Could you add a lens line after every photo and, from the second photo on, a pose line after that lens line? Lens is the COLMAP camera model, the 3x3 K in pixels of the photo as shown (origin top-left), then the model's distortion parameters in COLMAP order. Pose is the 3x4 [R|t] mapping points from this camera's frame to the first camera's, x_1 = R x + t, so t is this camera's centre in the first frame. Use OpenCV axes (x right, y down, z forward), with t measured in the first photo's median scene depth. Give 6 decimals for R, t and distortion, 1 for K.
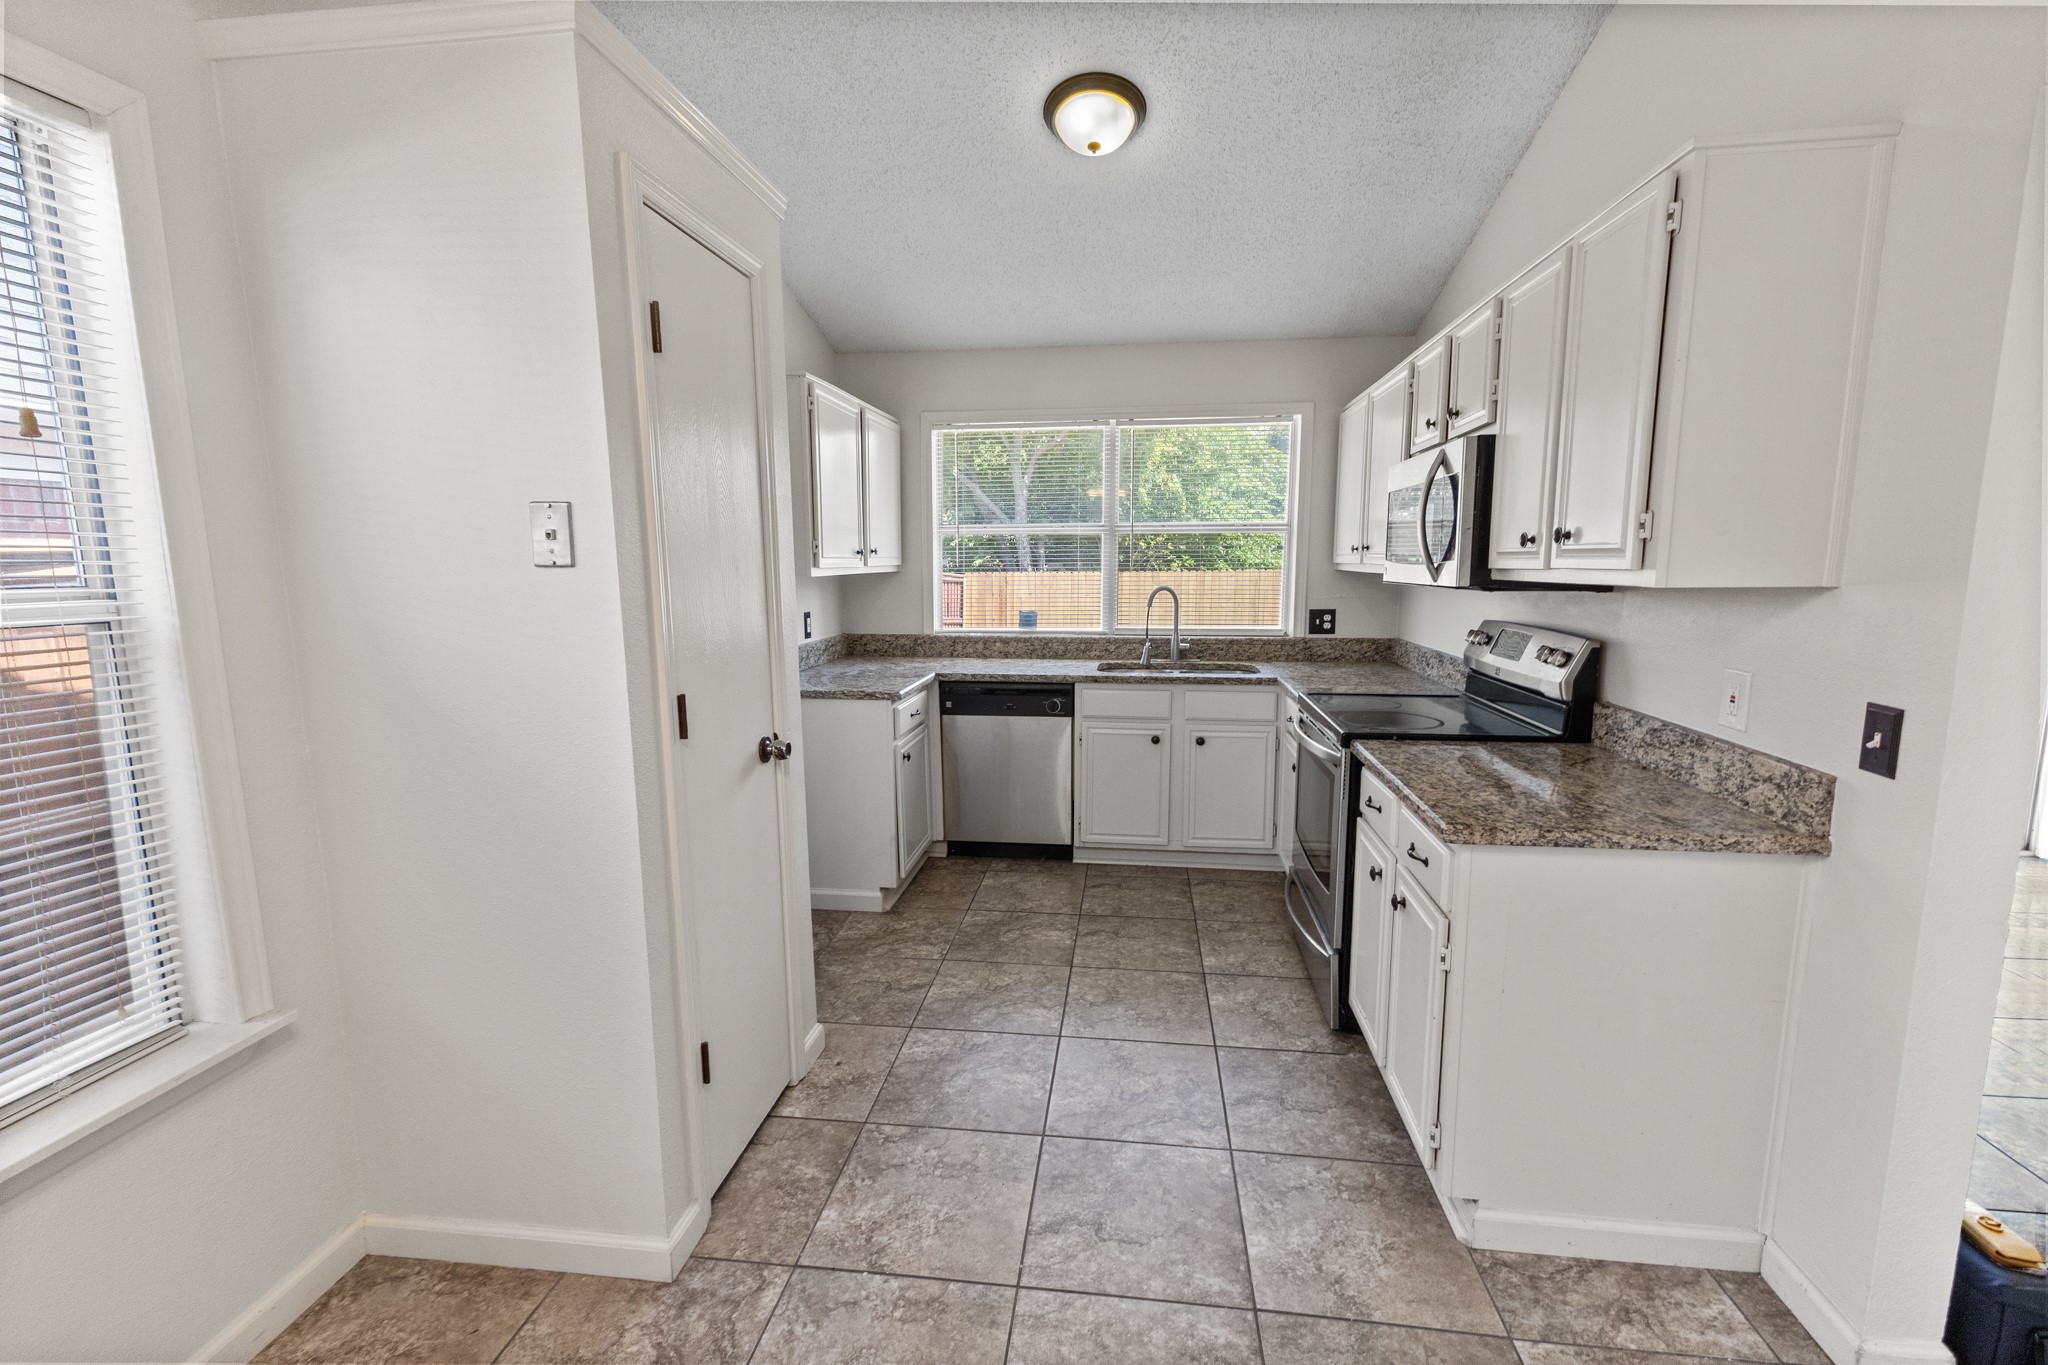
lens RADIAL K [[886.7, 0, 1033.1], [0, 886.7, 681.1], [0, 0, 1]] dist [0.015143, -0.002651]
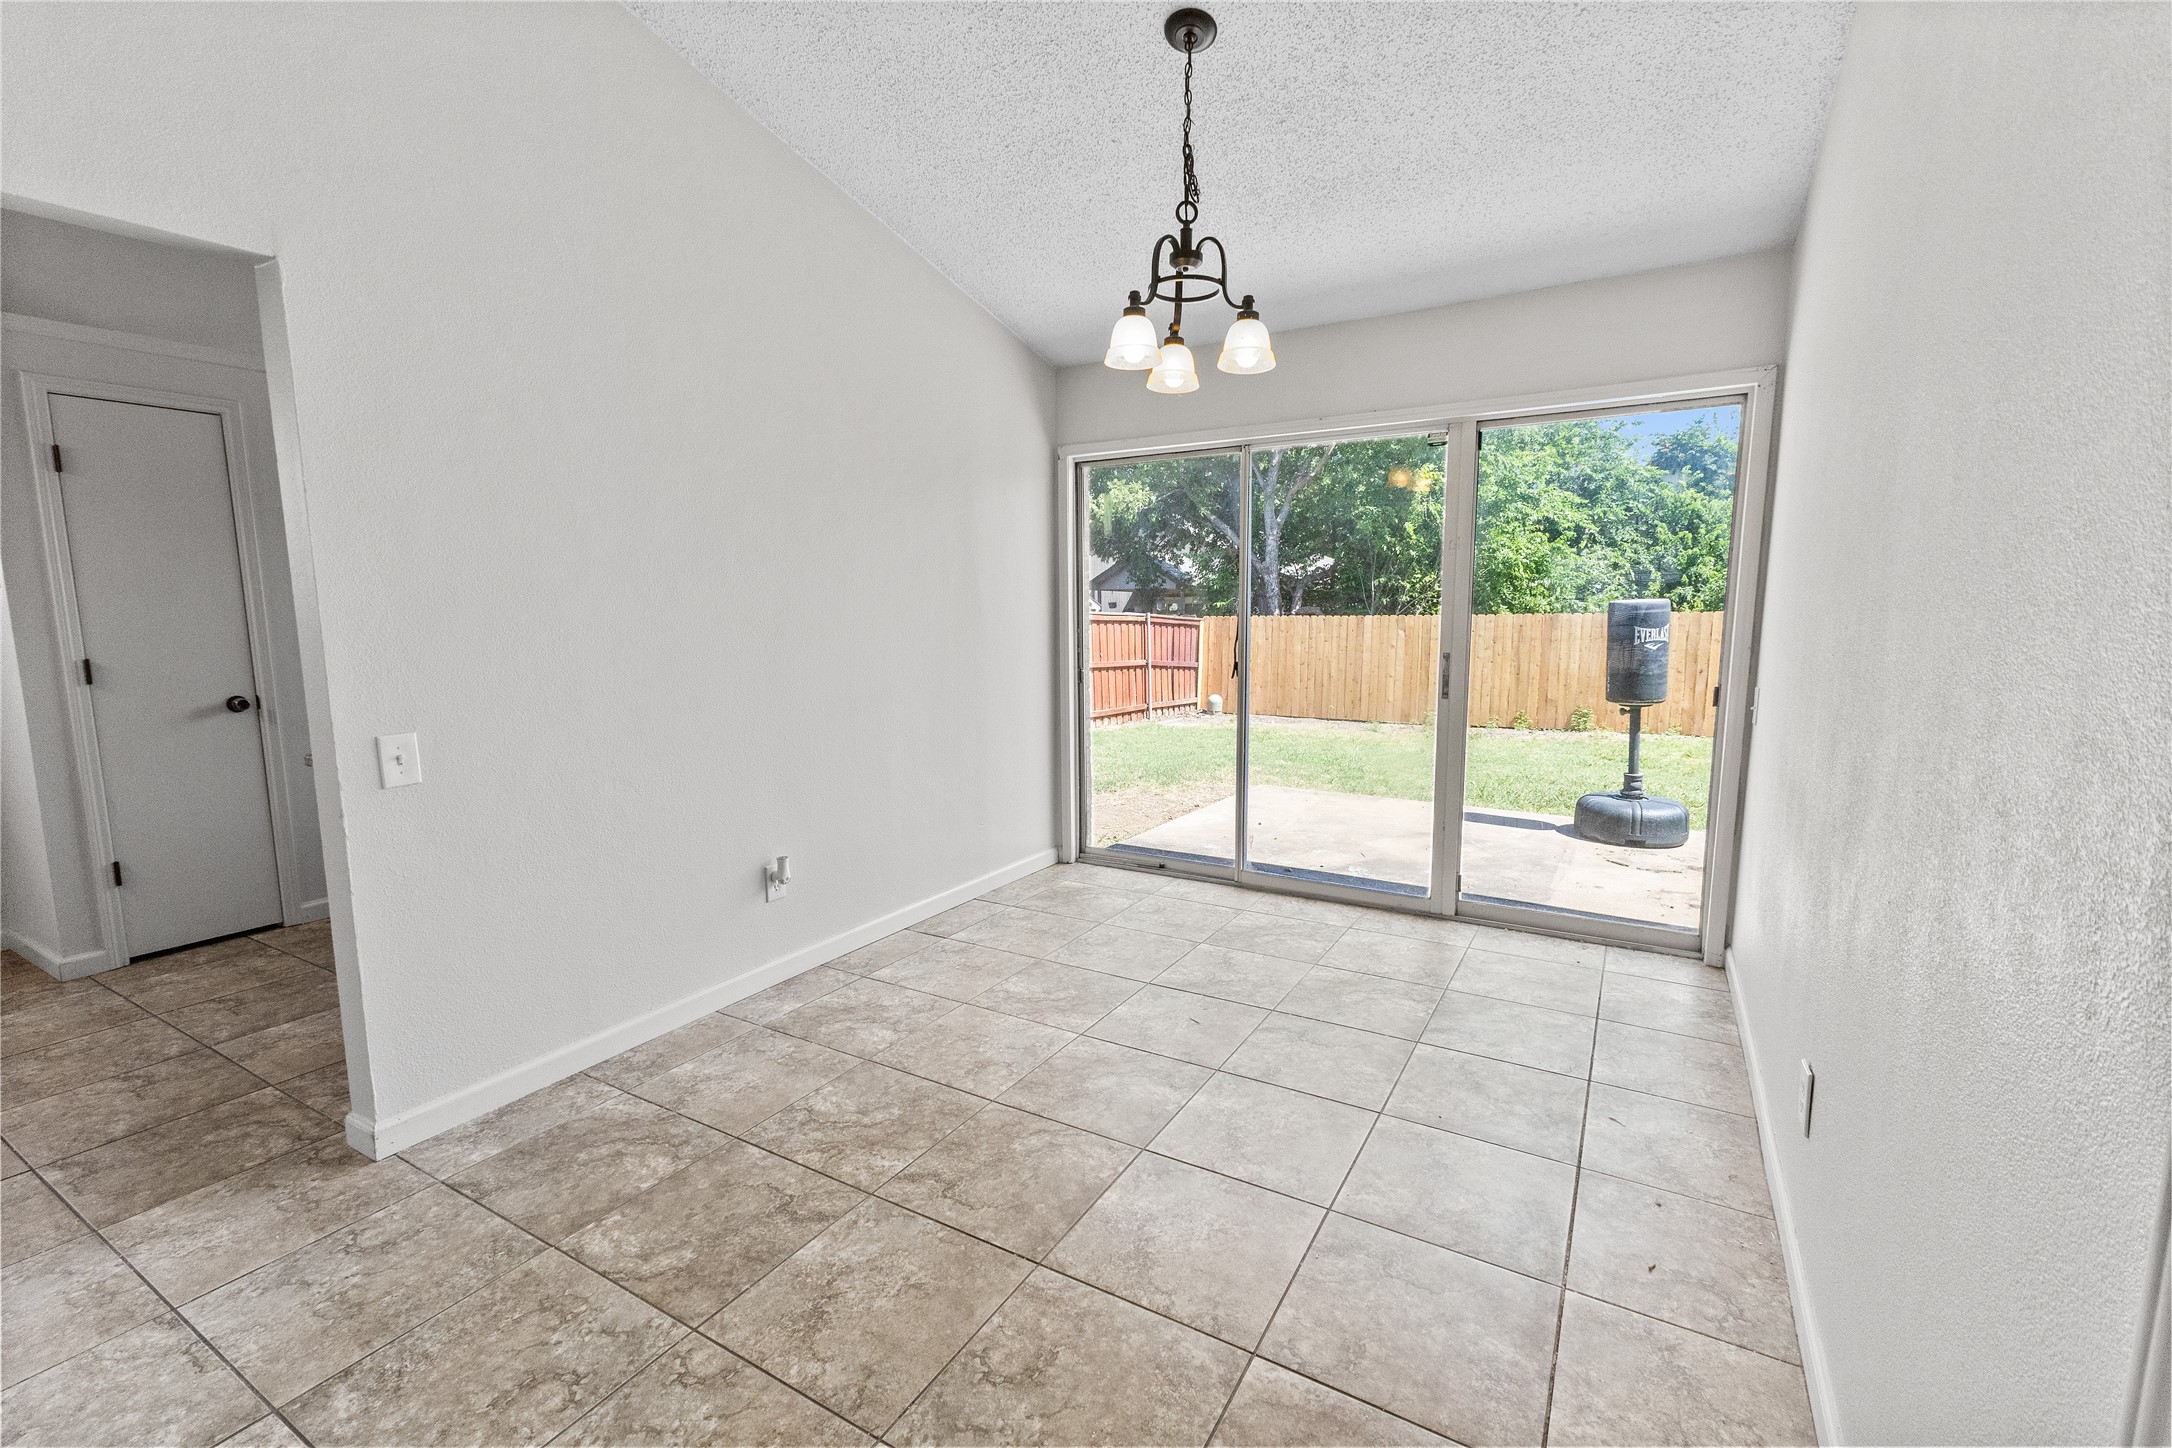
lens RADIAL K [[940.4, 0, 1099.0], [0, 940.4, 722.8], [0, 0, 1]] dist [0.015143, -0.002651]
pose [[0.918243, 0.047793, -0.393123, 1.011627], [-0.052930, 0.998596, -0.002230, 0.018165], [0.392464, 0.022856, 0.919483, 0.017952]]
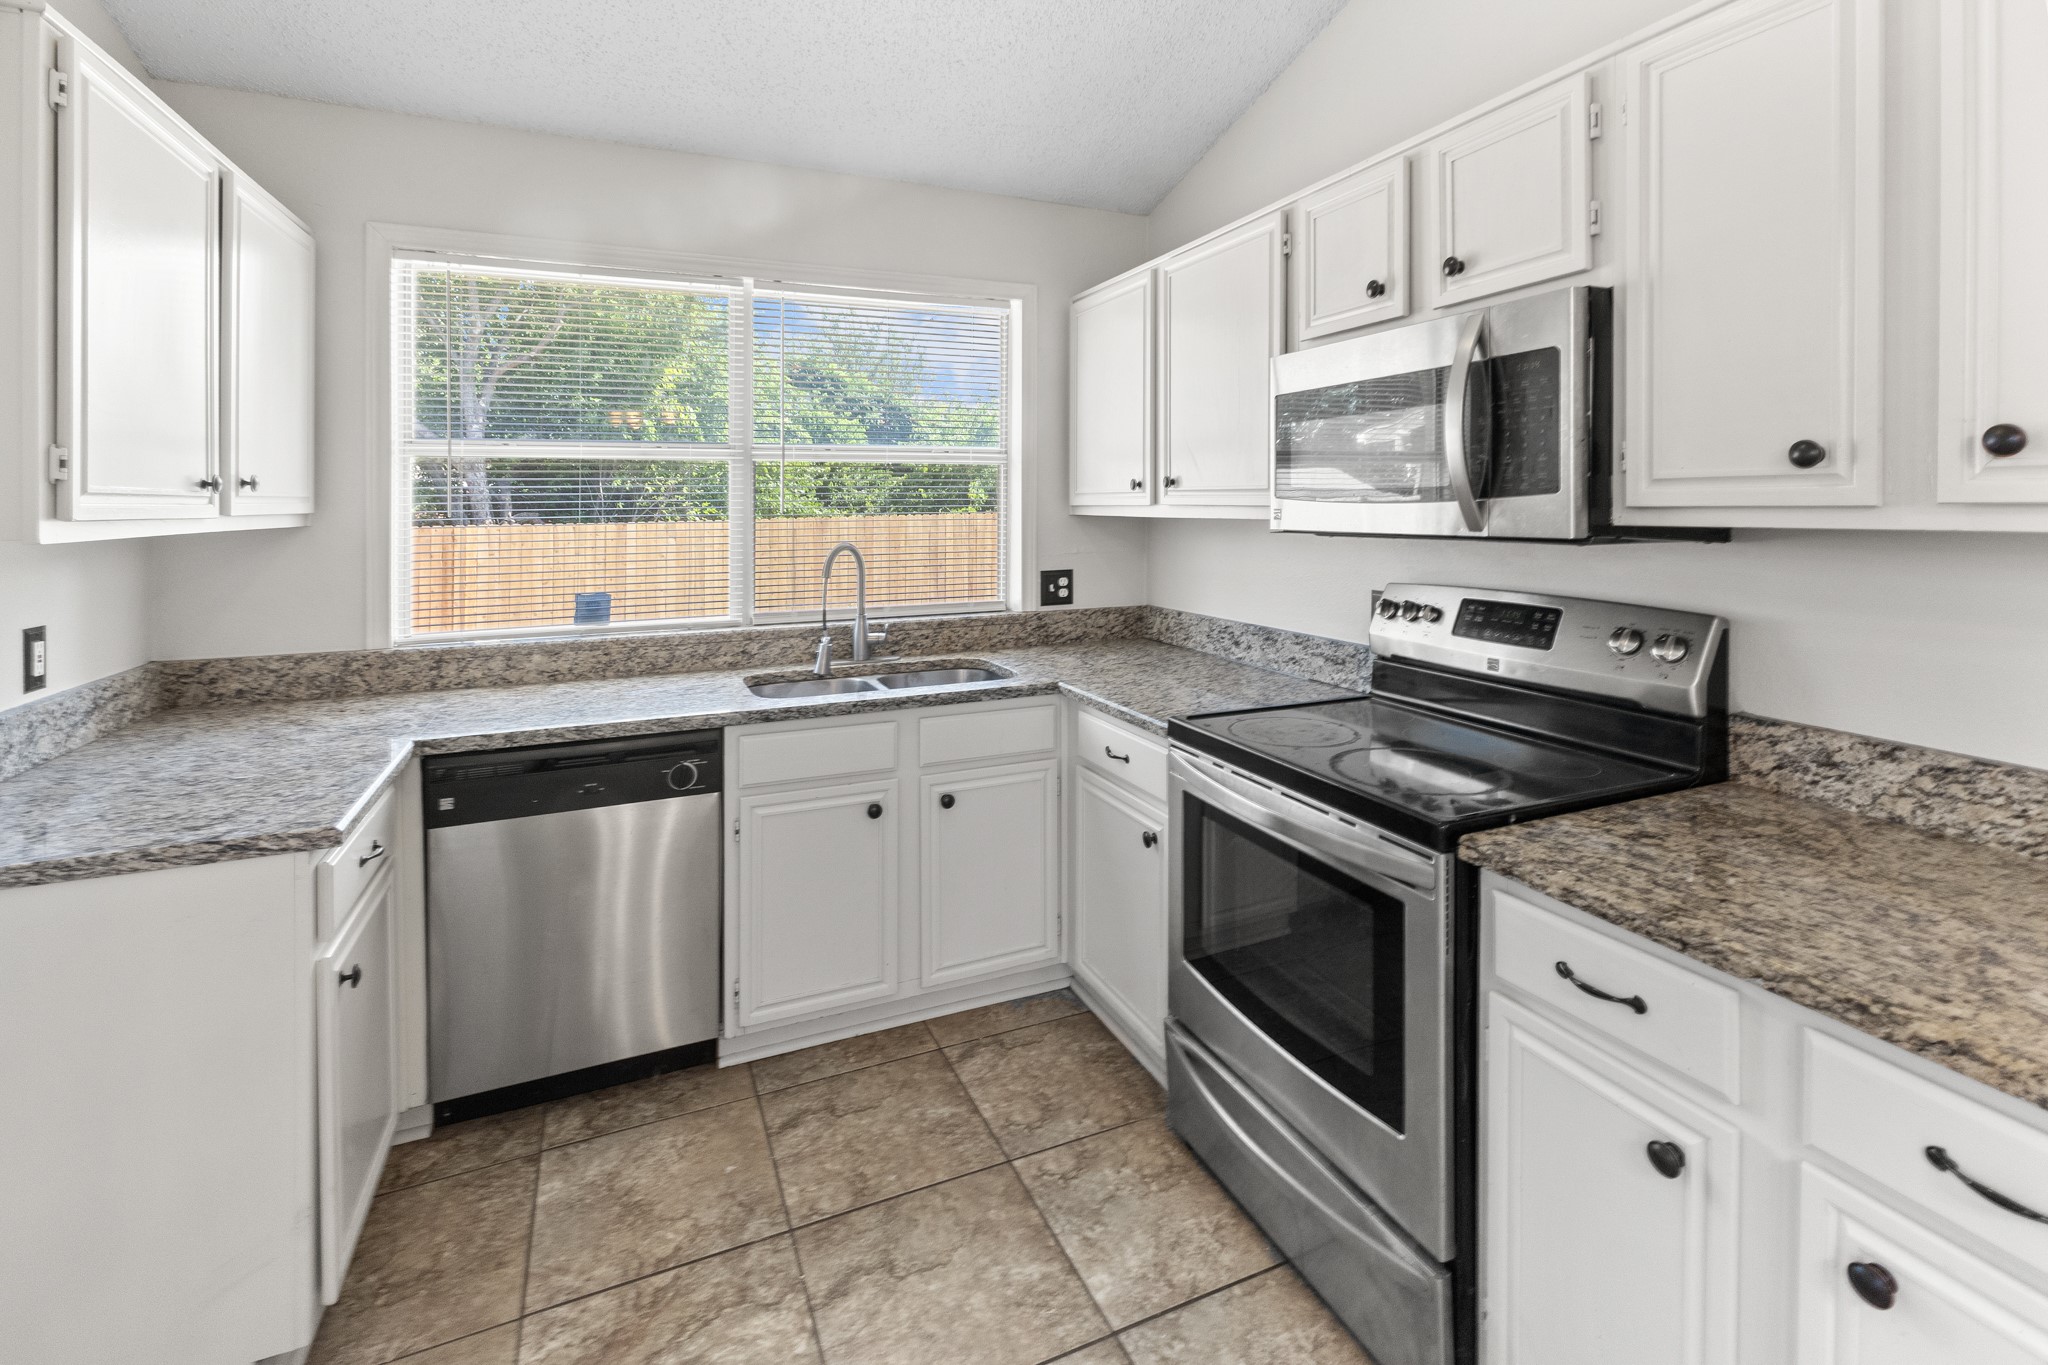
lens RADIAL K [[956.6, 0, 1041.6], [0, 956.6, 508.3], [0, 0, 1]] dist [0.005592, 0.002209]
pose [[0.859203, -0.005360, 0.511606, -0.085758], [0.074335, 0.990643, -0.114461, -0.049180], [-0.506205, 0.136376, 0.851562, 0.393779]]
